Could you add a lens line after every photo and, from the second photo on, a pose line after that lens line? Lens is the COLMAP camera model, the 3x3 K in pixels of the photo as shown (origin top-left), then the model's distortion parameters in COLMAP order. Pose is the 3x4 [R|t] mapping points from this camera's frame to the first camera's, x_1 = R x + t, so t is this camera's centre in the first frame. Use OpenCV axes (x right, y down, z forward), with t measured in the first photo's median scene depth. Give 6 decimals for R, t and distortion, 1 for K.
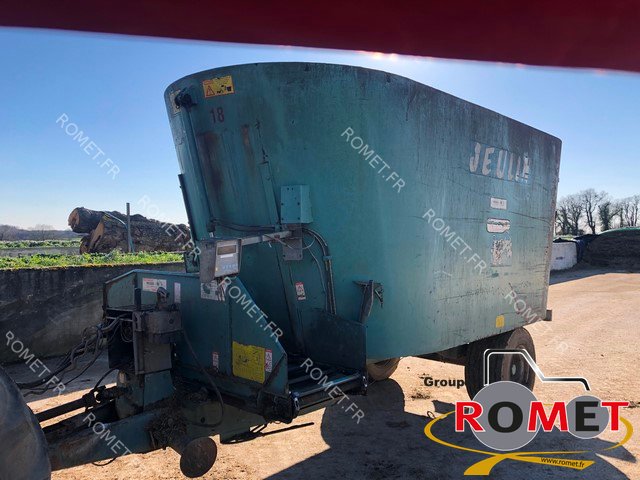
lens RADIAL K [[509.9, 0, 320.0], [0, 509.9, 240.0], [0, 0, 1]] dist [-0.000595, -0.000213]
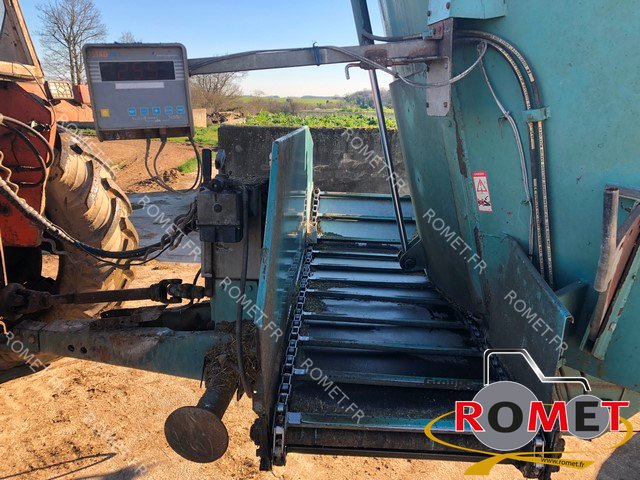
lens RADIAL K [[509.9, 0, 320.0], [0, 509.9, 240.0], [0, 0, 1]] dist [-0.000595, -0.000213]
pose [[0.648835, 0.215022, -0.729917, 0.204694], [-0.031569, 0.966025, 0.256514, 0.032034], [0.760274, -0.143393, 0.633579, 0.611608]]
